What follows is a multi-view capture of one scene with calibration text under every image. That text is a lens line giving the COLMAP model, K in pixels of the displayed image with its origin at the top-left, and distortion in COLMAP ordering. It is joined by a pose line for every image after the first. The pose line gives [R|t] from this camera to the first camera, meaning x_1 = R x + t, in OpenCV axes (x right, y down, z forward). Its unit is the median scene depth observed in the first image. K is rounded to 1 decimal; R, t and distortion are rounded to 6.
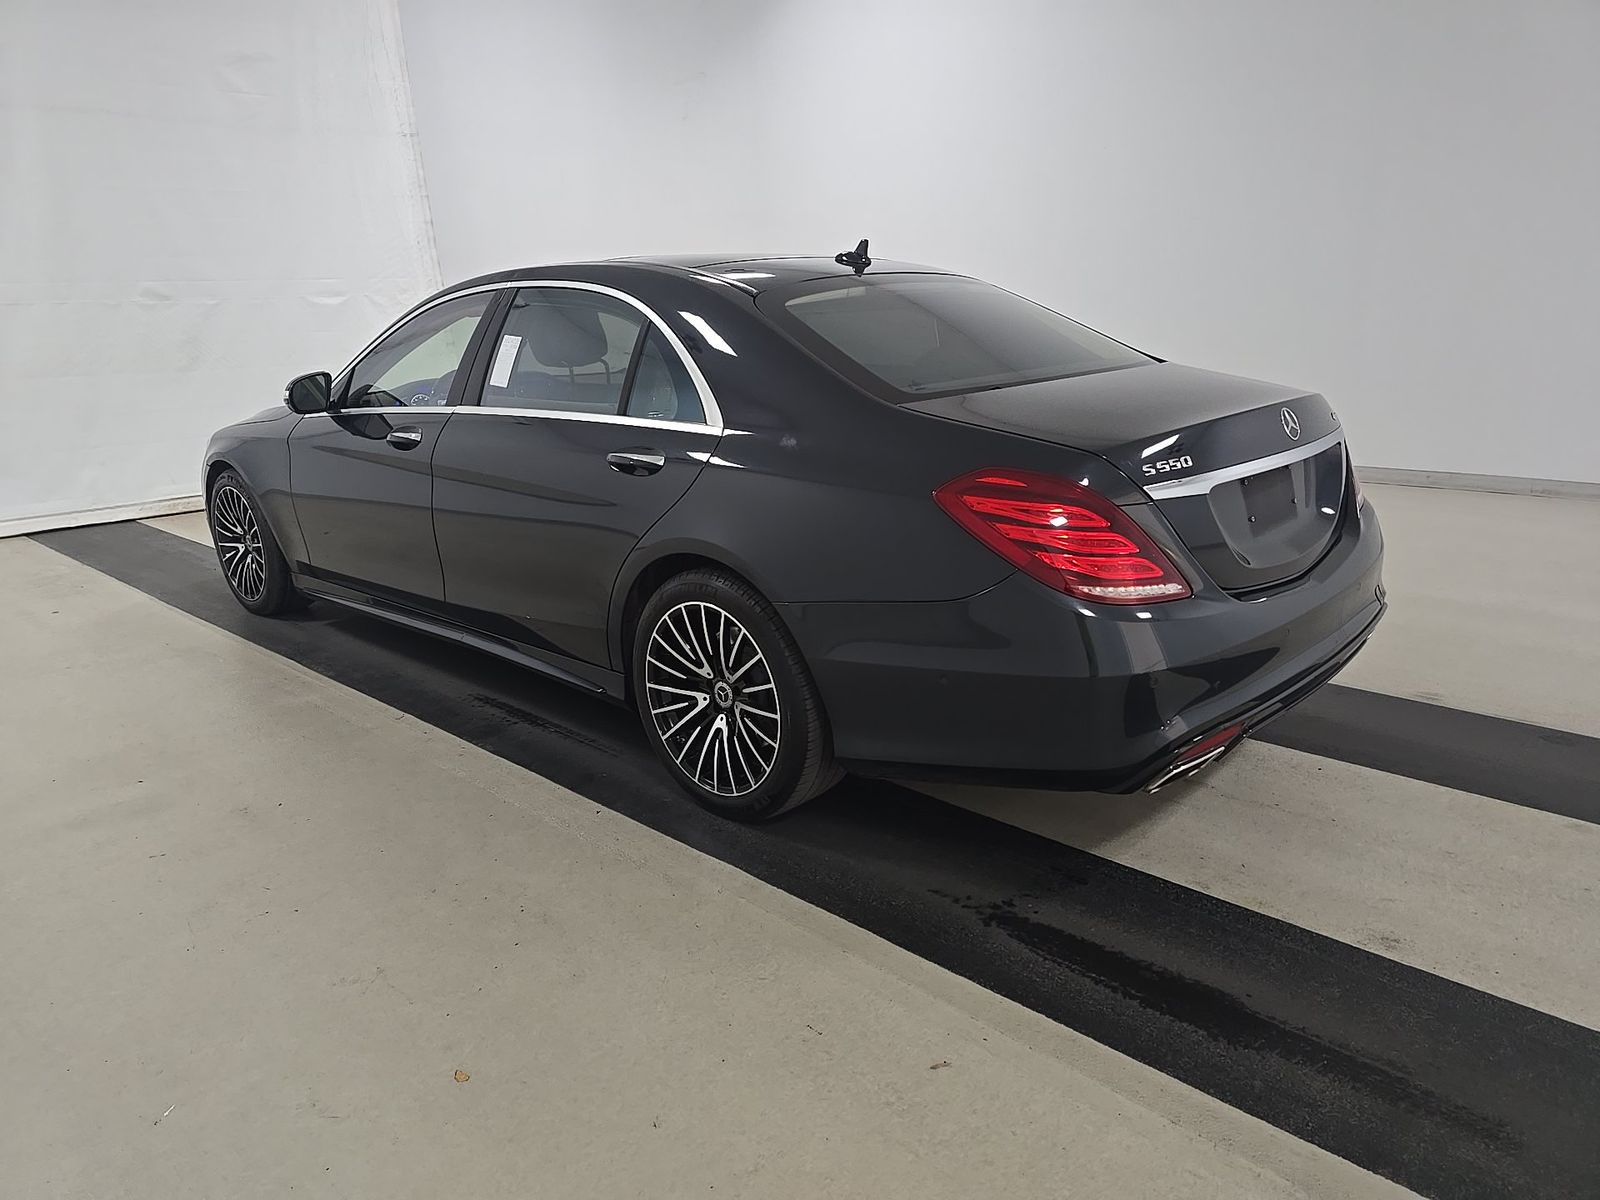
lens RADIAL K [[1074.7, 0, 807.7], [0, 1074.7, 600.2], [0, 0, 1]] dist [0.014974, -0.000317]
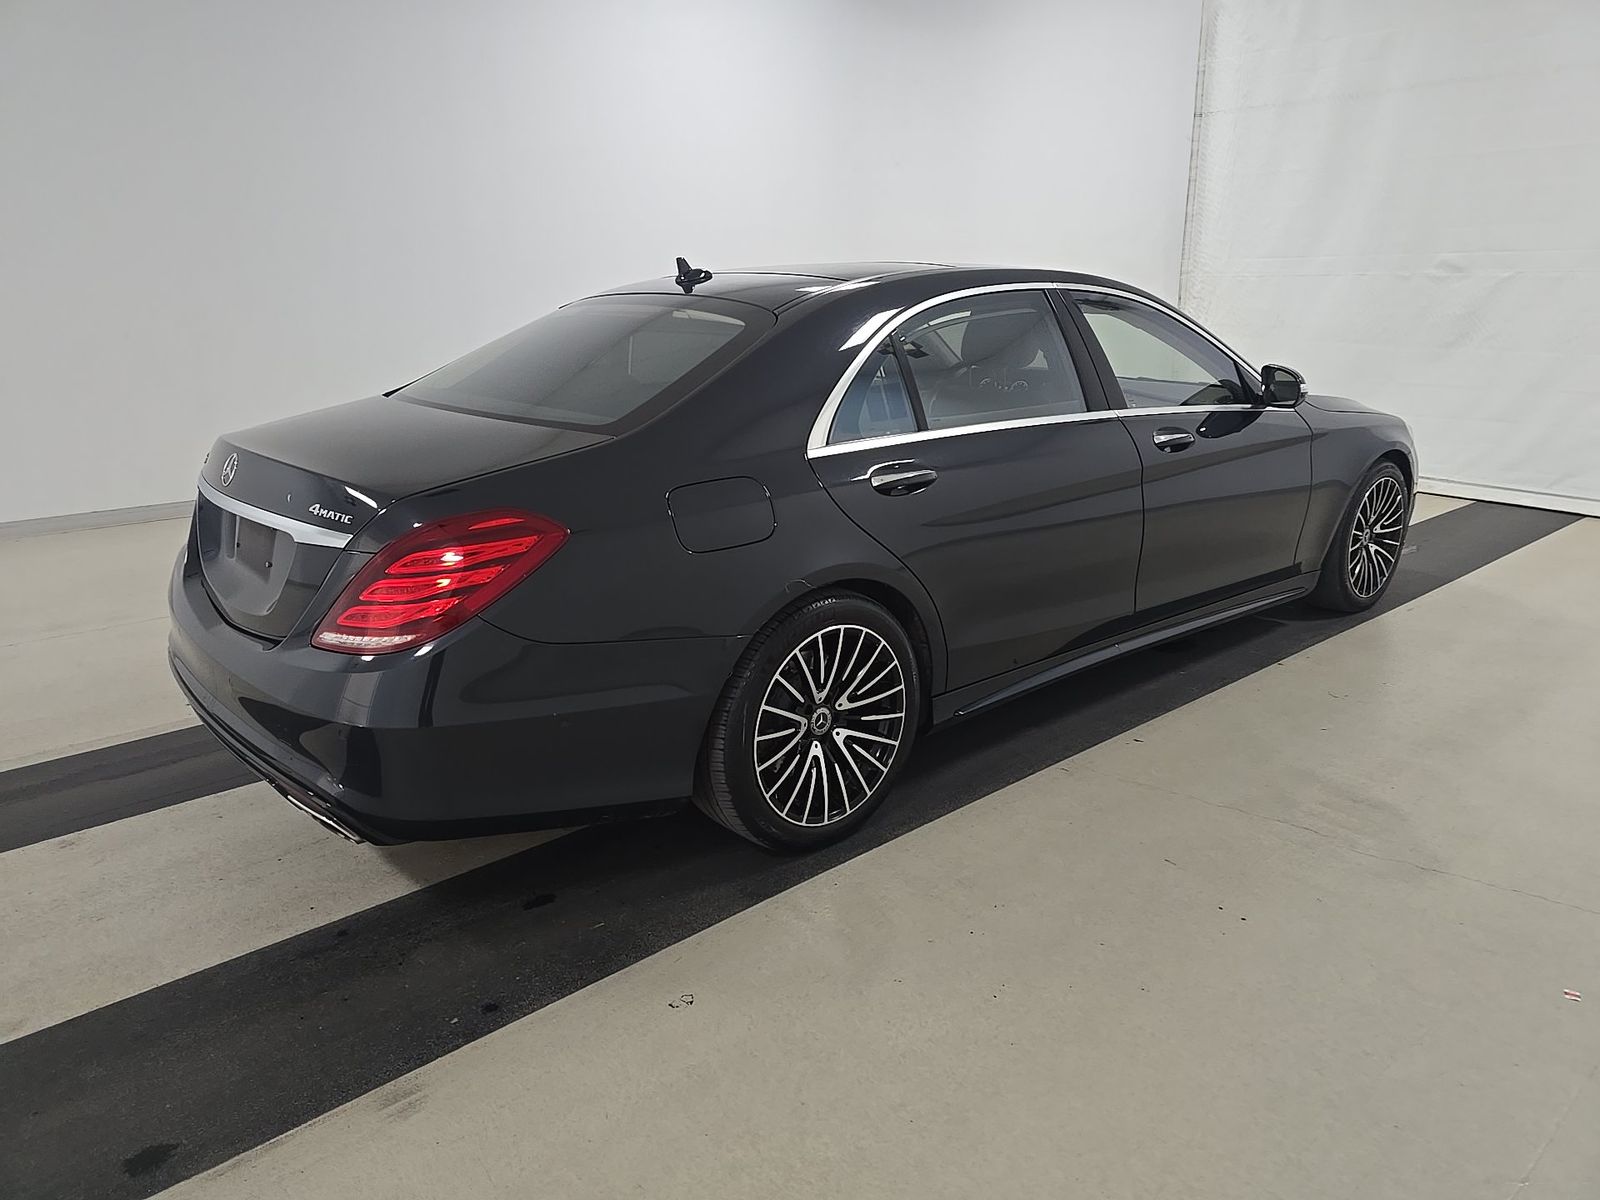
lens RADIAL K [[1074.7, 0, 807.7], [0, 1074.7, 600.2], [0, 0, 1]] dist [0.014974, -0.000317]
pose [[-0.106059, 0.314816, -0.943209, 0.676743], [-0.259058, 0.907053, 0.331878, -0.259200], [0.960021, 0.279544, -0.014646, 0.772441]]
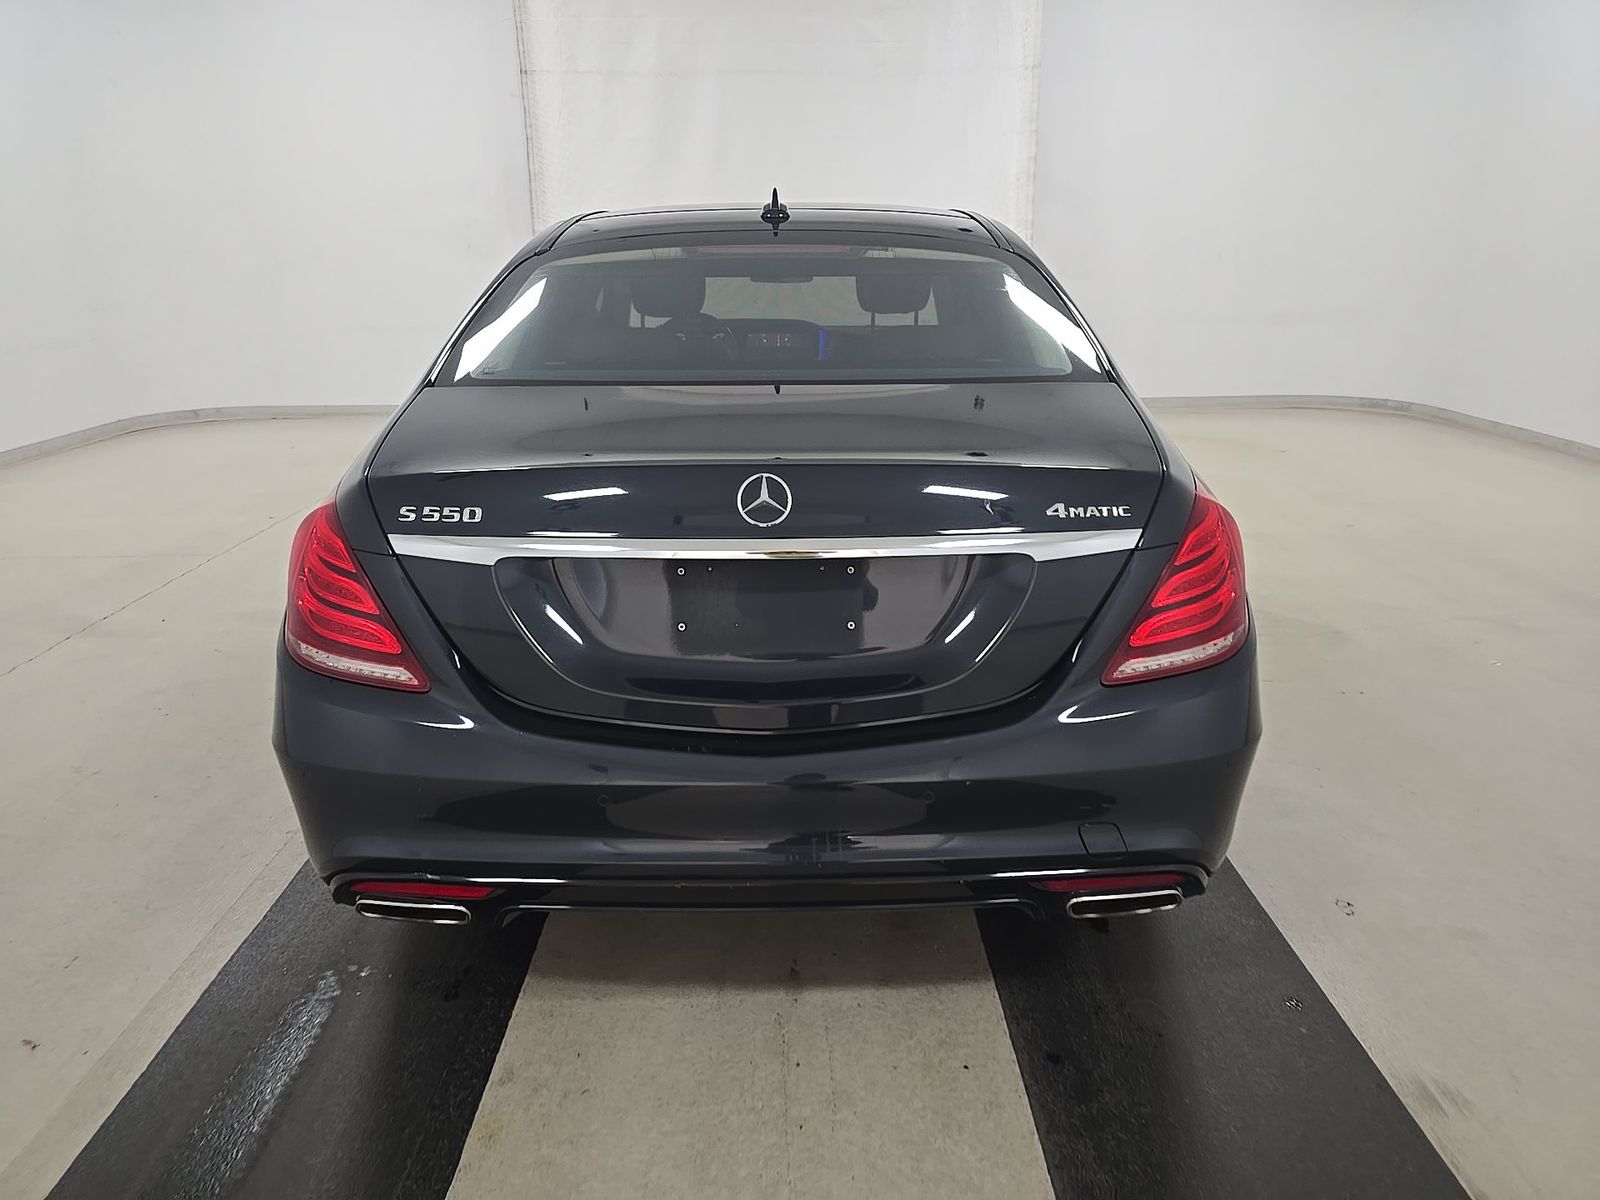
lens RADIAL K [[1074.7, 0, 807.7], [0, 1074.7, 600.2], [0, 0, 1]] dist [0.014974, -0.000317]
pose [[0.690505, 0.255921, -0.676541, 0.446463], [-0.215634, 0.965620, 0.145189, -0.100284], [0.690438, 0.045632, 0.721950, 0.281976]]
